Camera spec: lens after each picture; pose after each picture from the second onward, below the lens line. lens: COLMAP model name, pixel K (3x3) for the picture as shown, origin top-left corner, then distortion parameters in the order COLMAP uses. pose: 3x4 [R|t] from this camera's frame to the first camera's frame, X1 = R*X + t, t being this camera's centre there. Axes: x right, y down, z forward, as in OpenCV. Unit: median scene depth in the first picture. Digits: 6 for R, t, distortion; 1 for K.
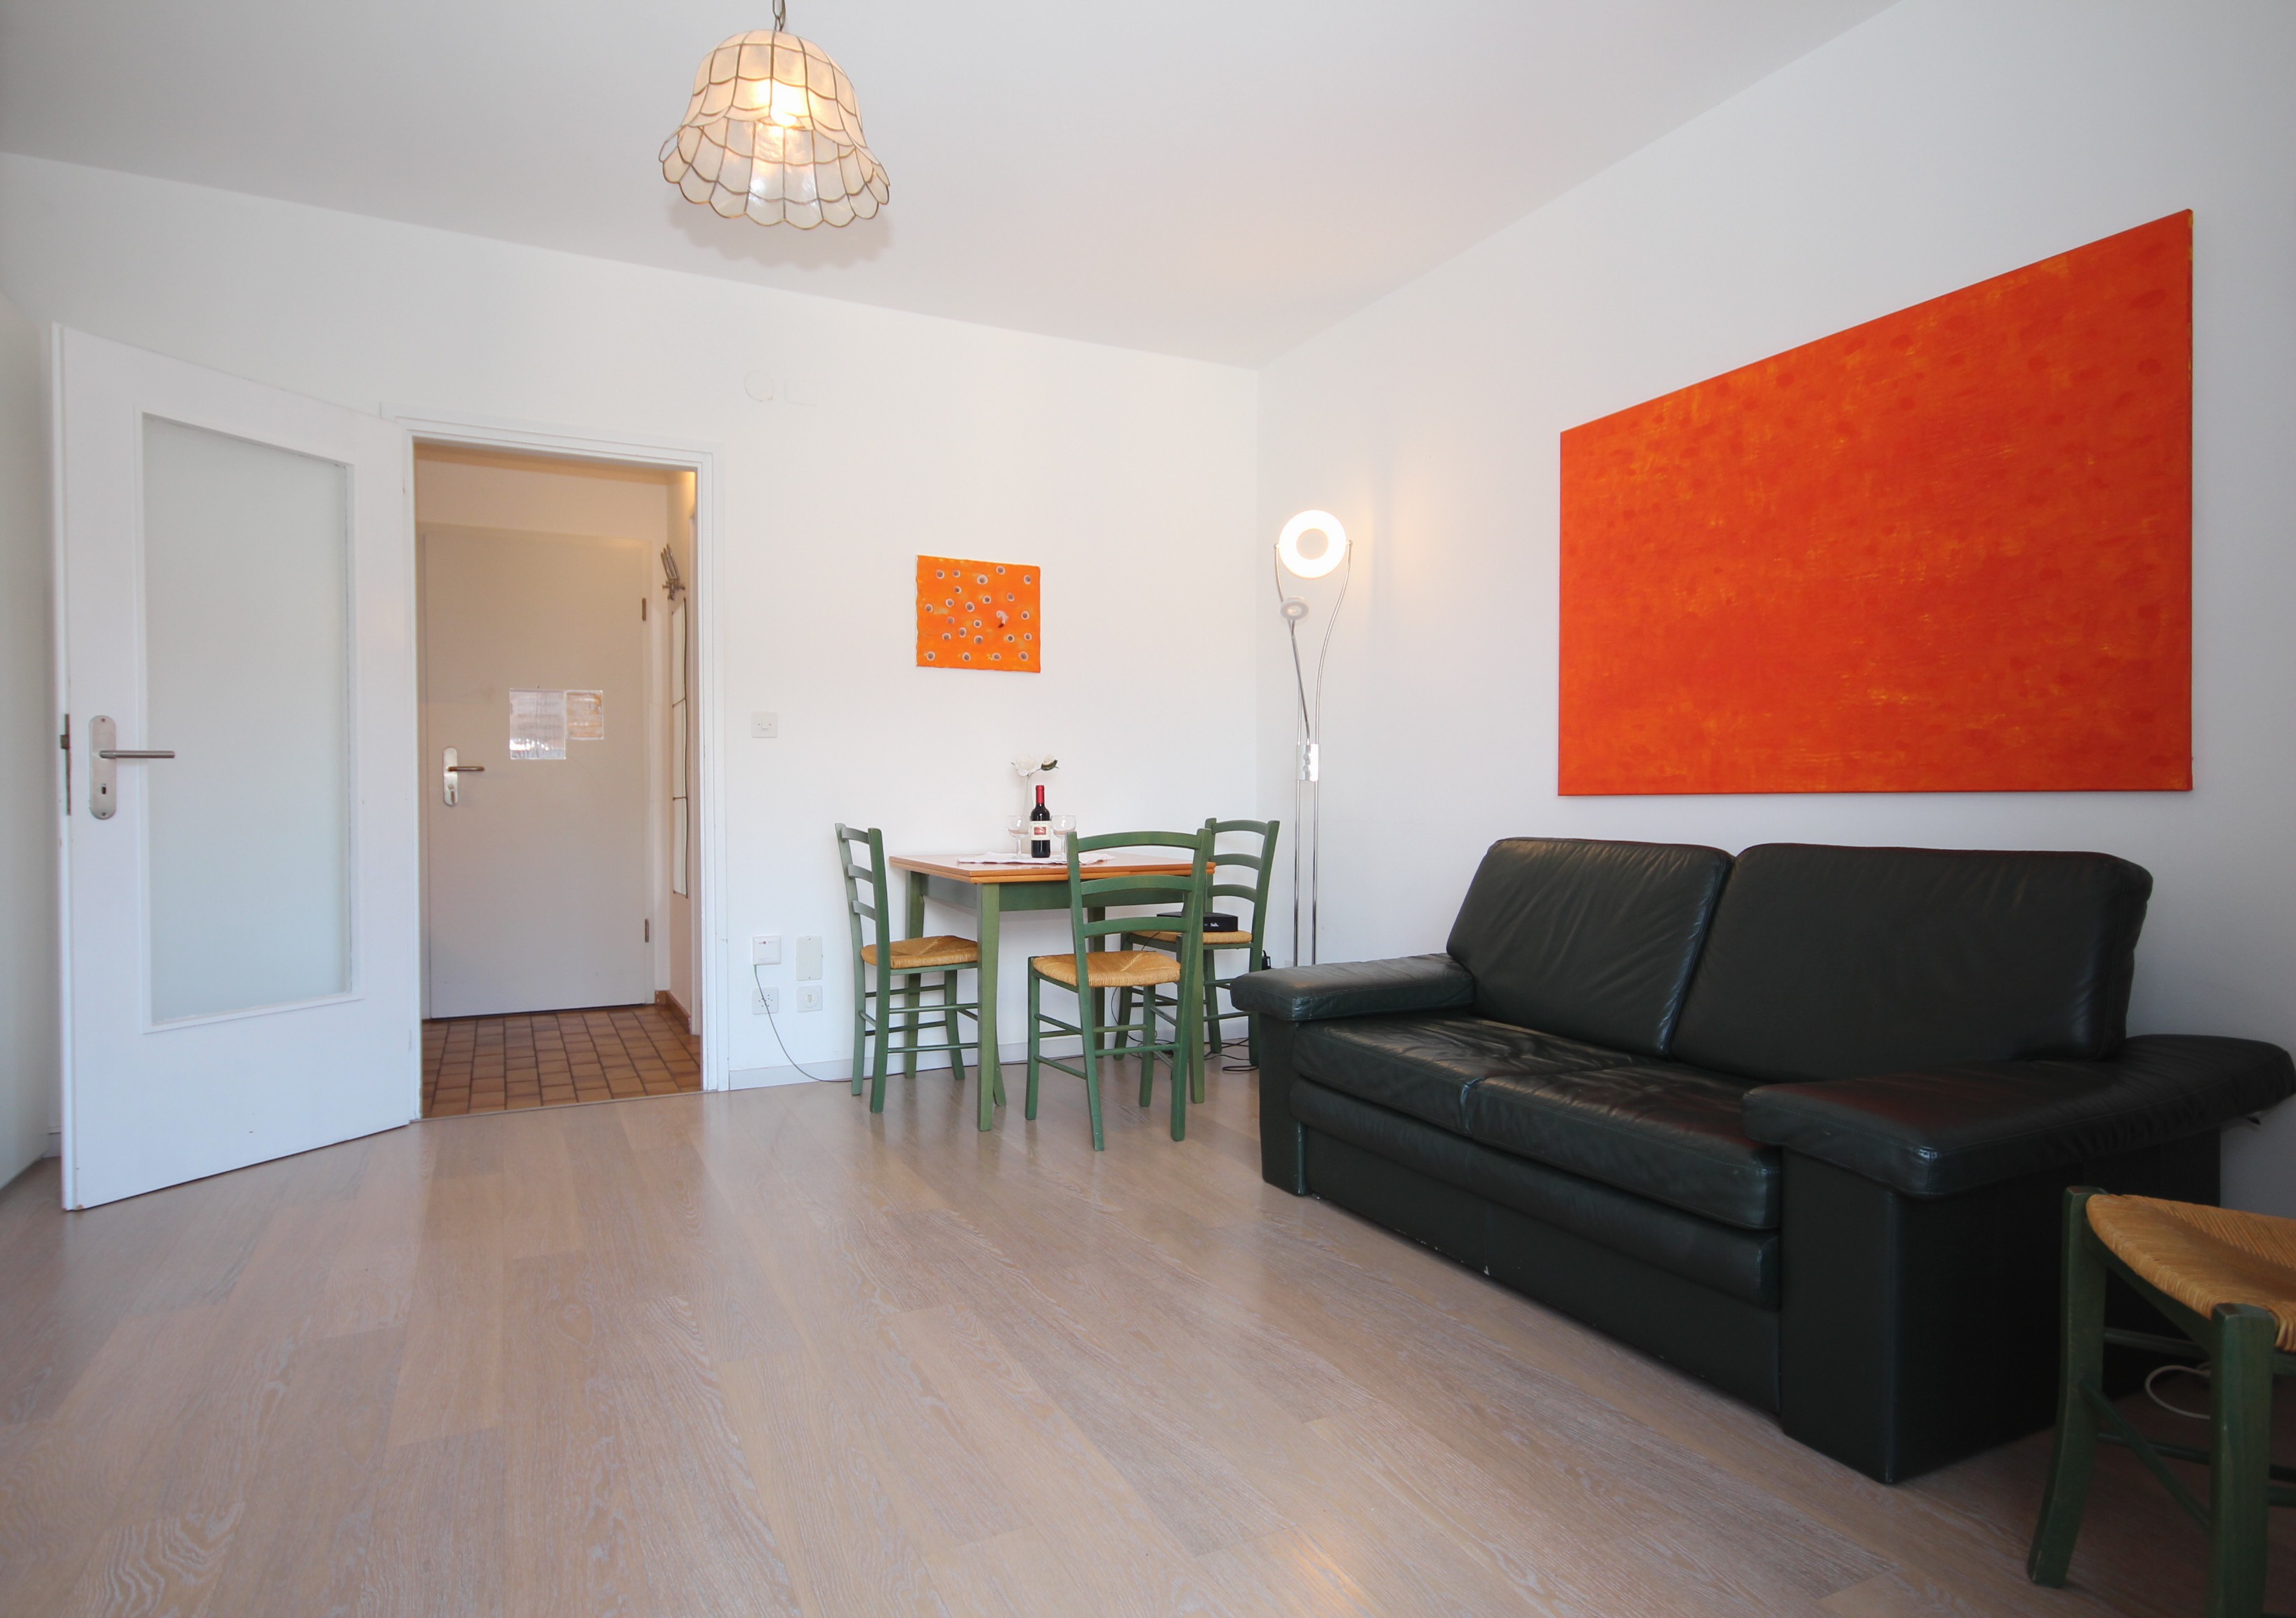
lens RADIAL K [[1254.9, 0, 1104.0], [0, 1254.9, 813.4], [0, 0, 1]] dist [0.004559, 0.008218]
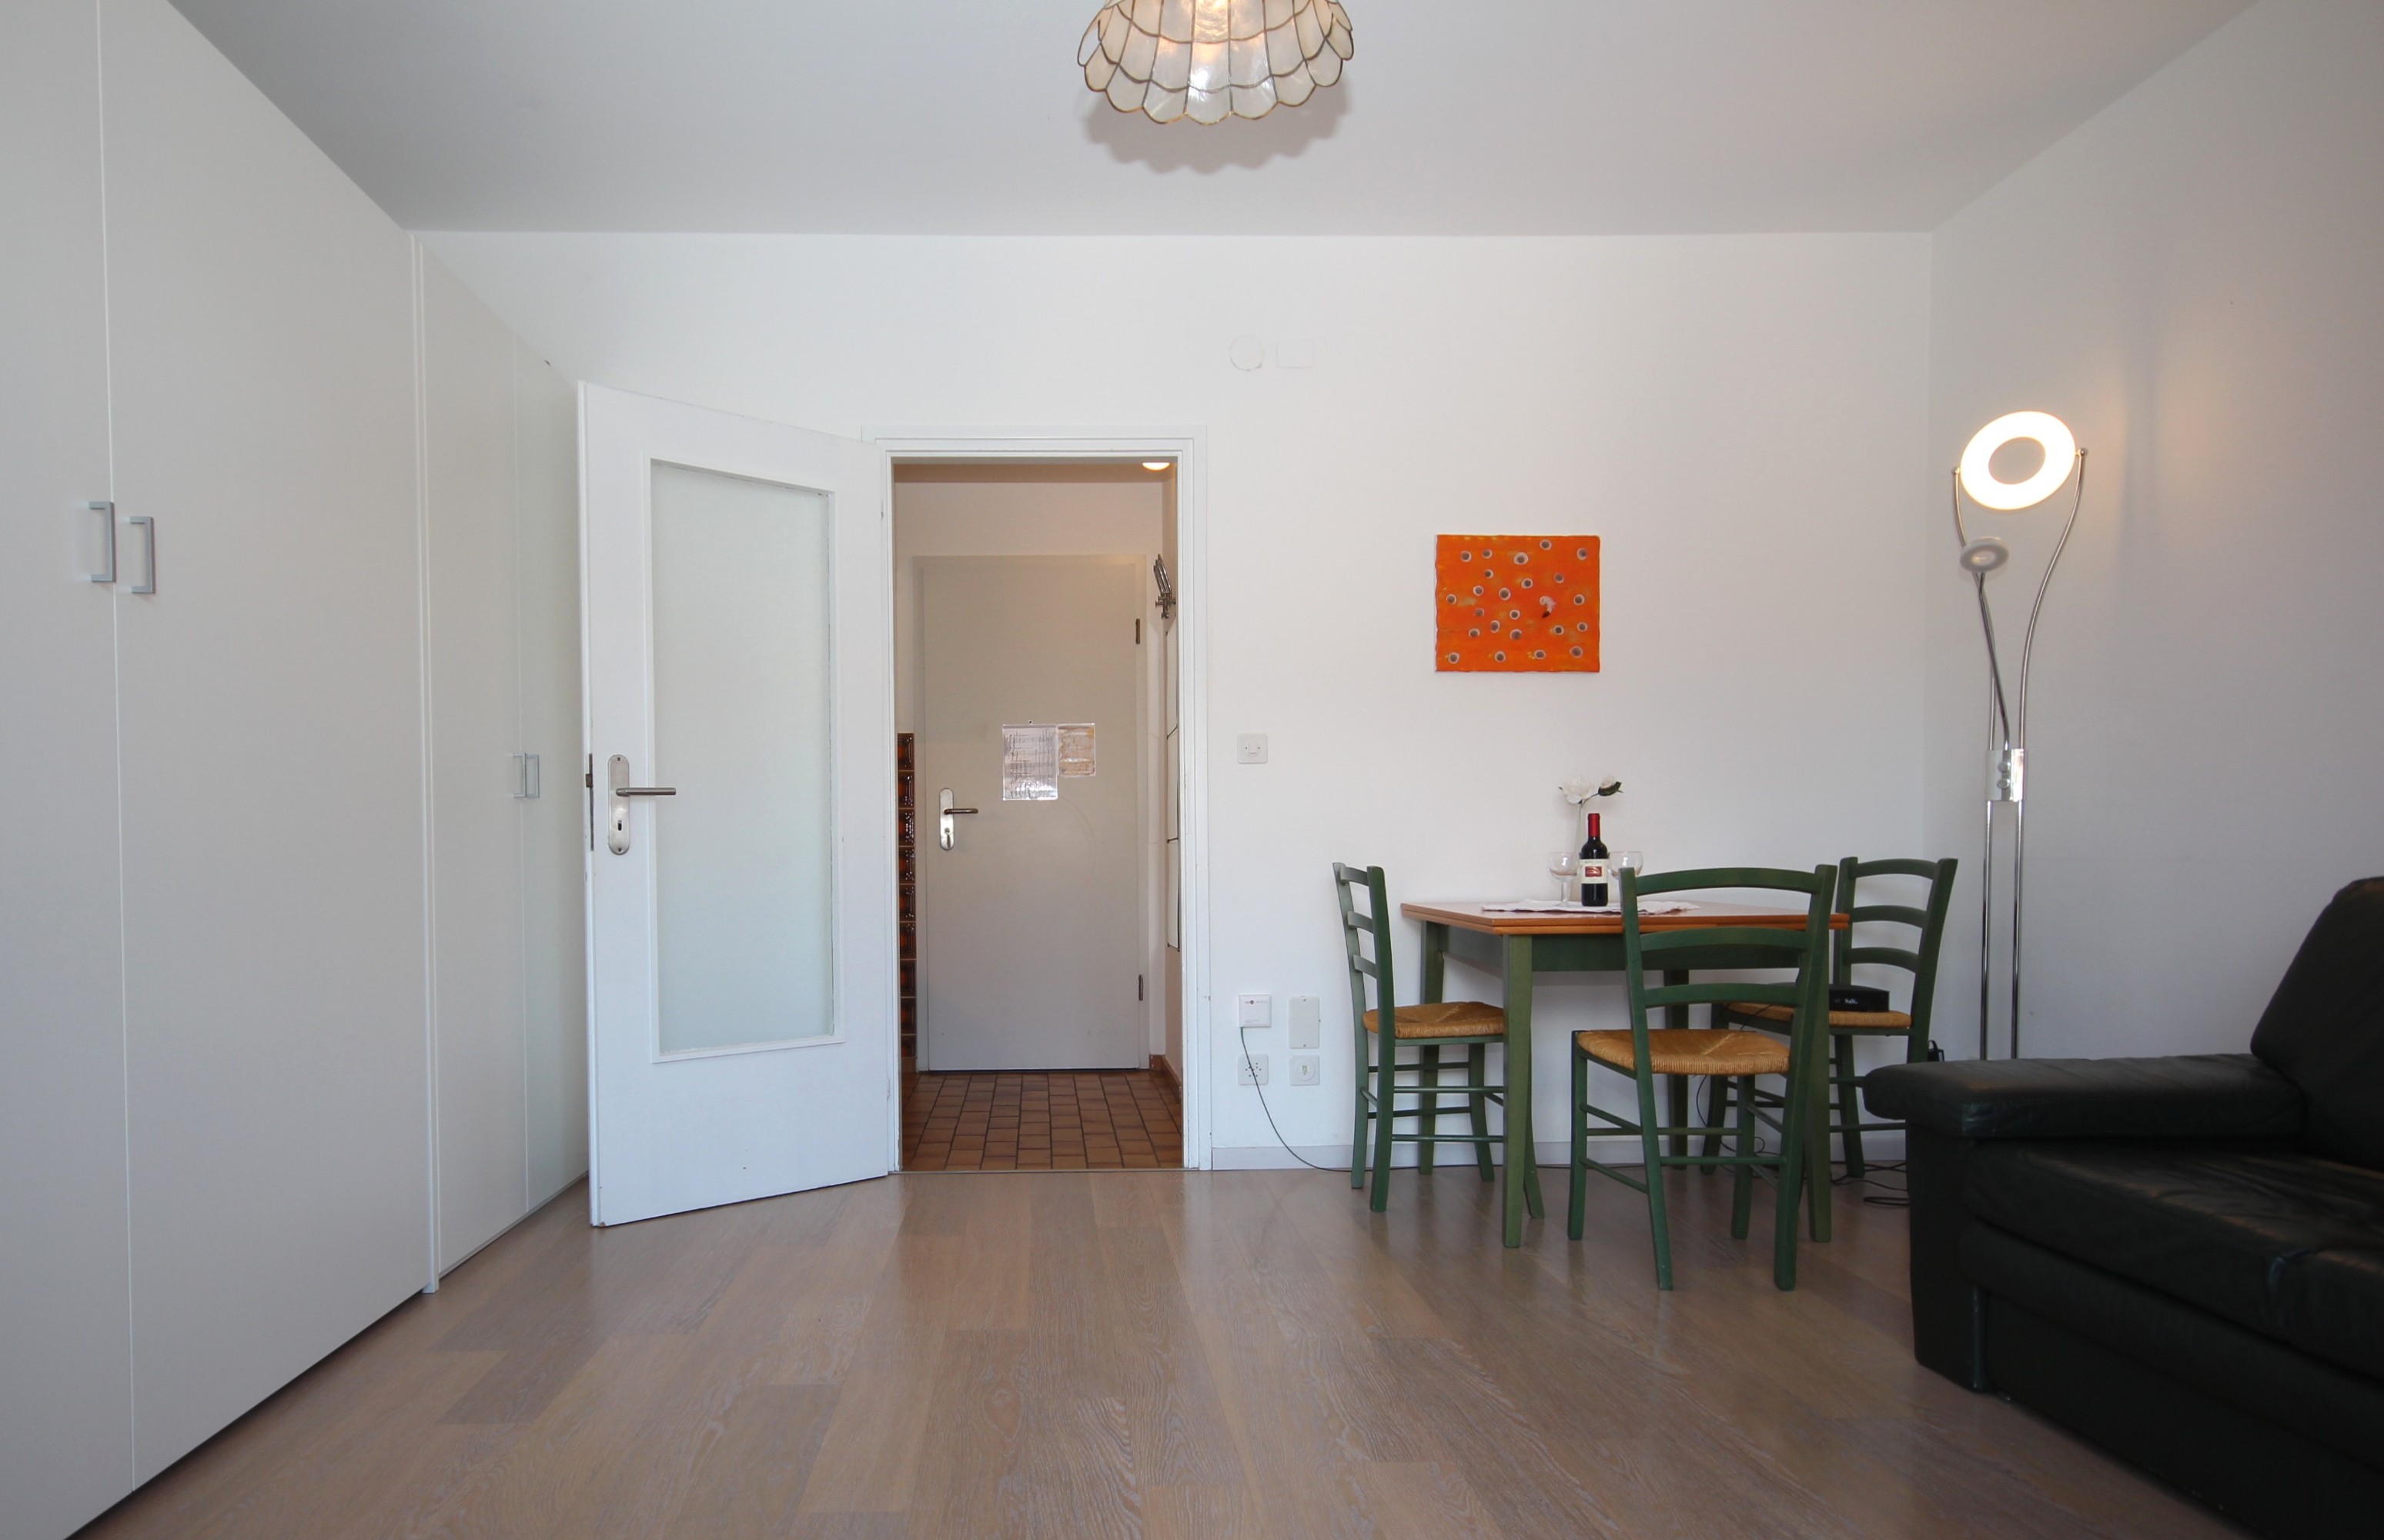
lens RADIAL K [[1429.4, 0, 1072.8], [0, 1429.4, 887.6], [0, 0, 1]] dist [0.012575, 0.003265]
pose [[0.909408, 0.002586, -0.415897, 0.031235], [0.001721, 0.999949, 0.009979, 0.018164], [0.415901, -0.009791, 0.909357, 0.073533]]
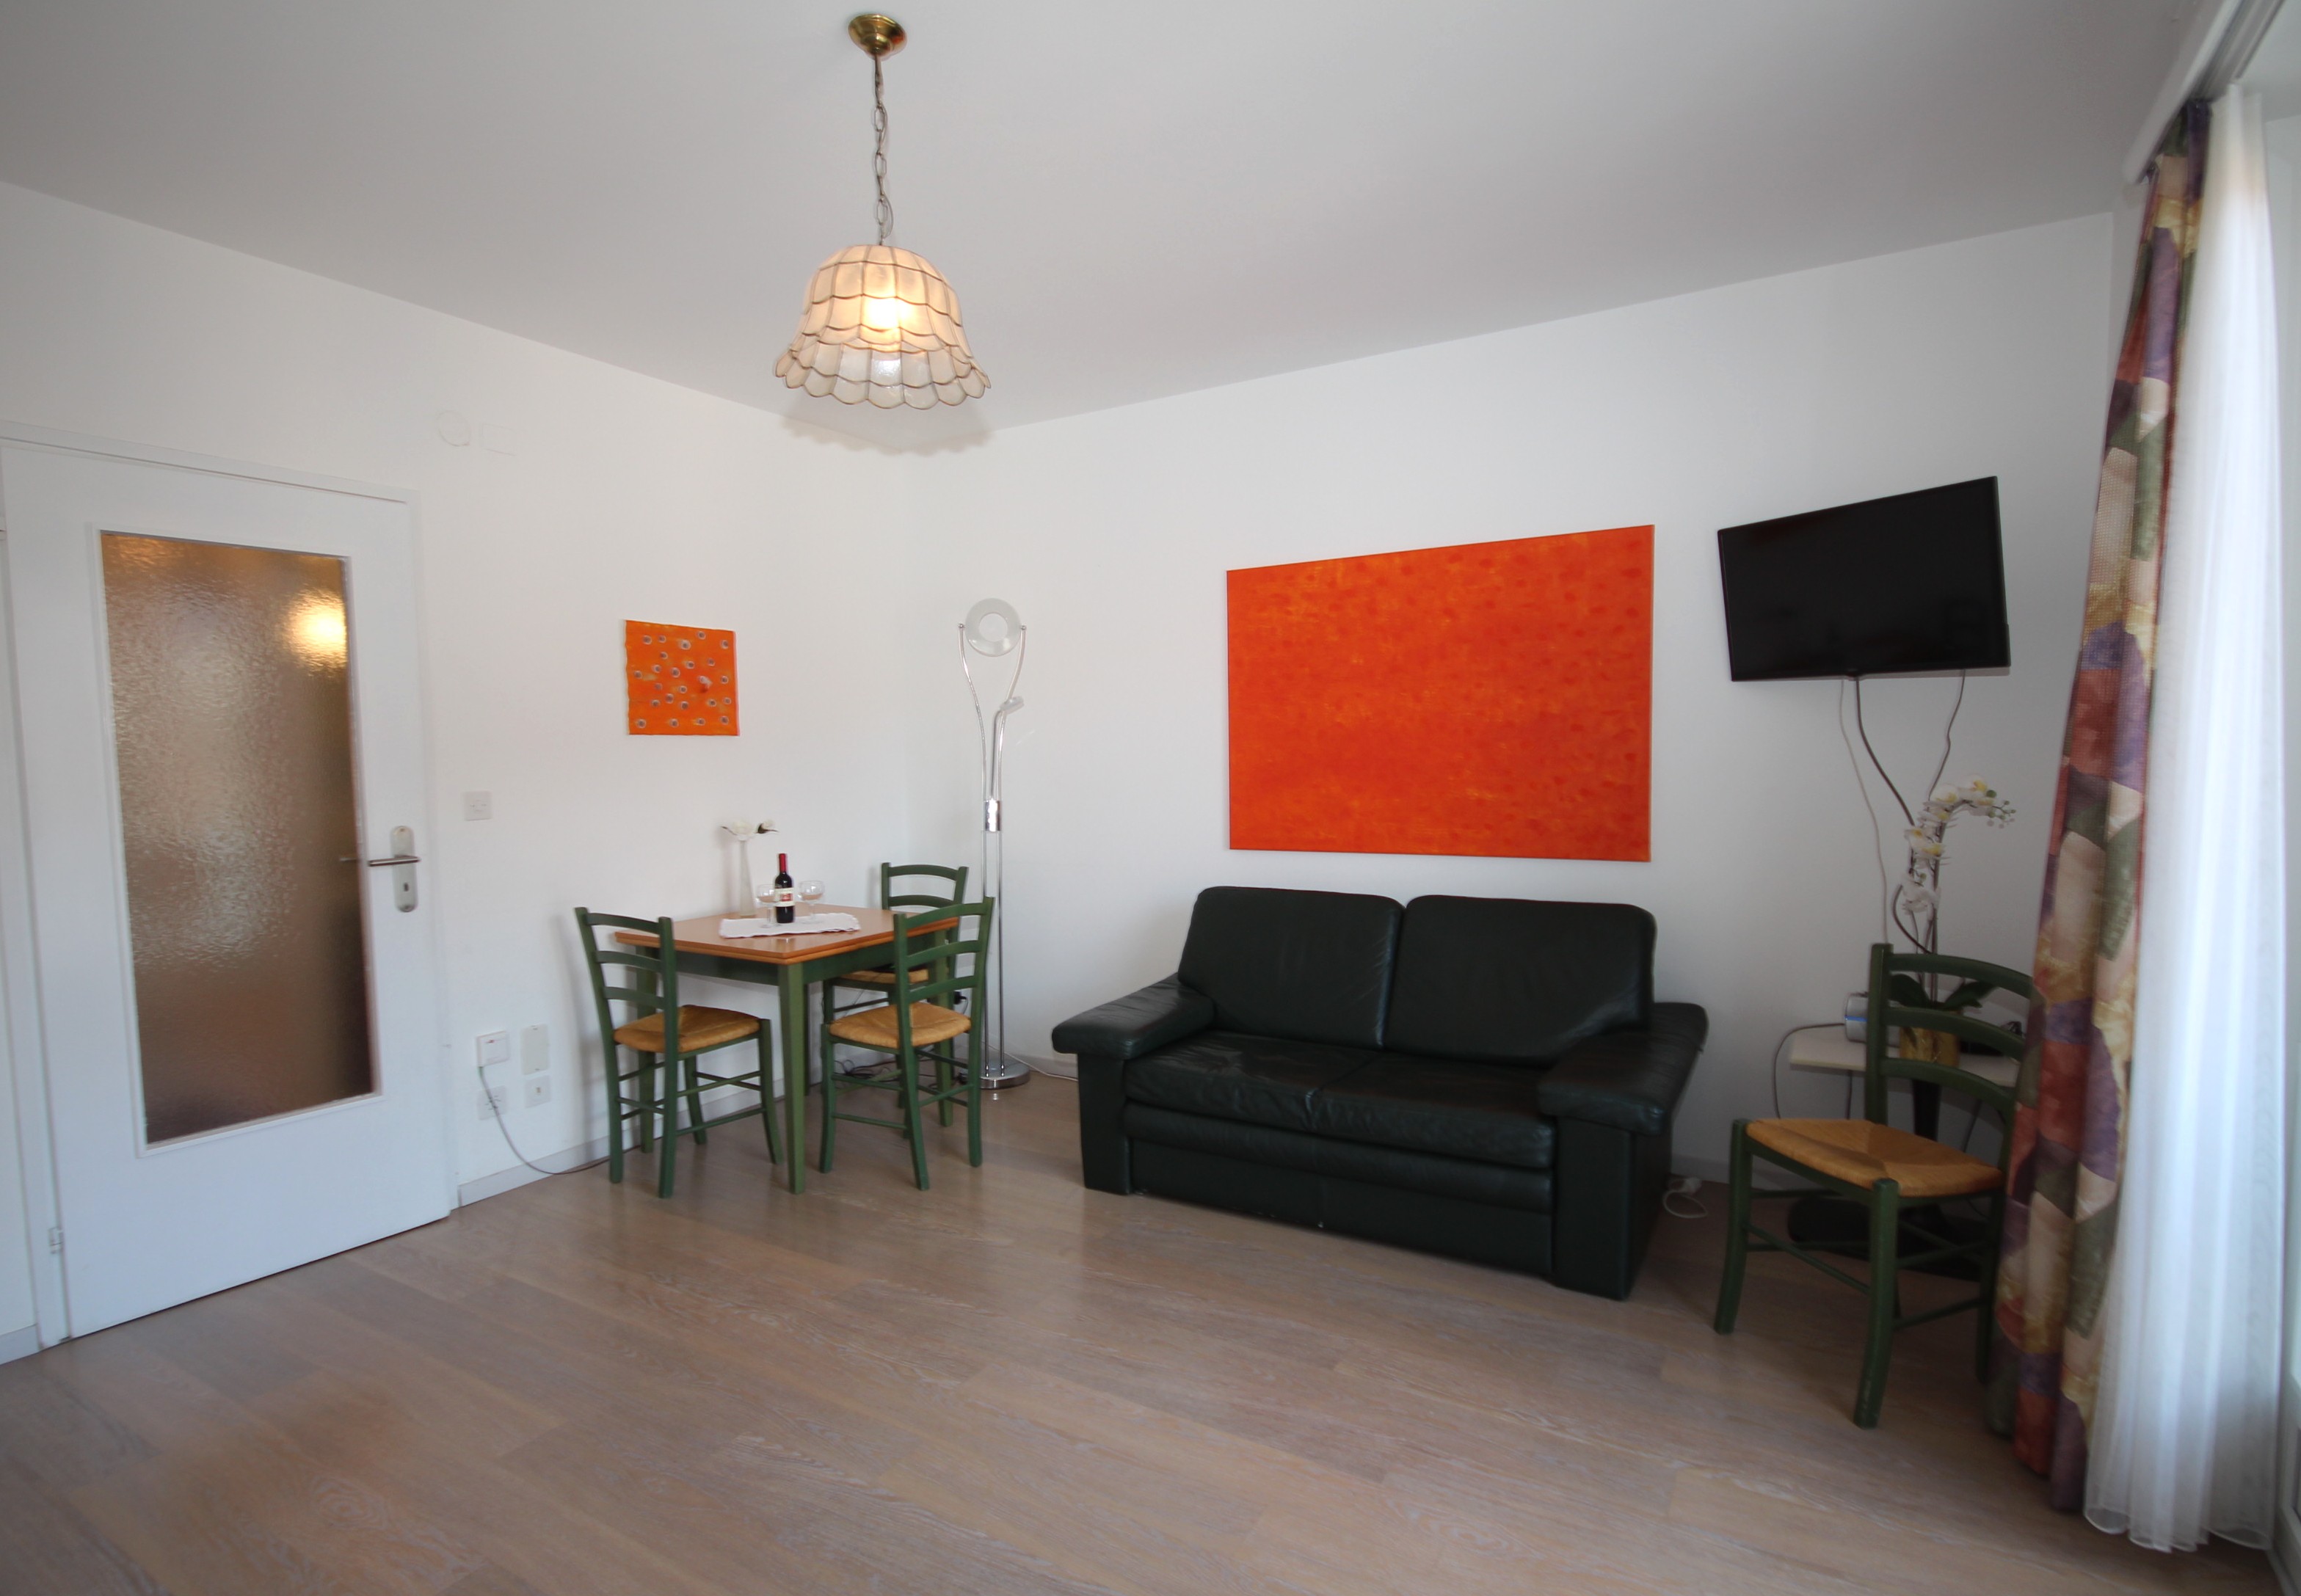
lens RADIAL K [[1168.4, 0, 1138.6], [0, 1168.4, 822.6], [0, 0, 1]] dist [-0.002726, 0.002675]
pose [[0.835728, -0.046883, 0.547138, -0.425979], [0.019884, 0.998279, 0.055168, -0.121893], [-0.548783, -0.035226, 0.835222, 0.030386]]
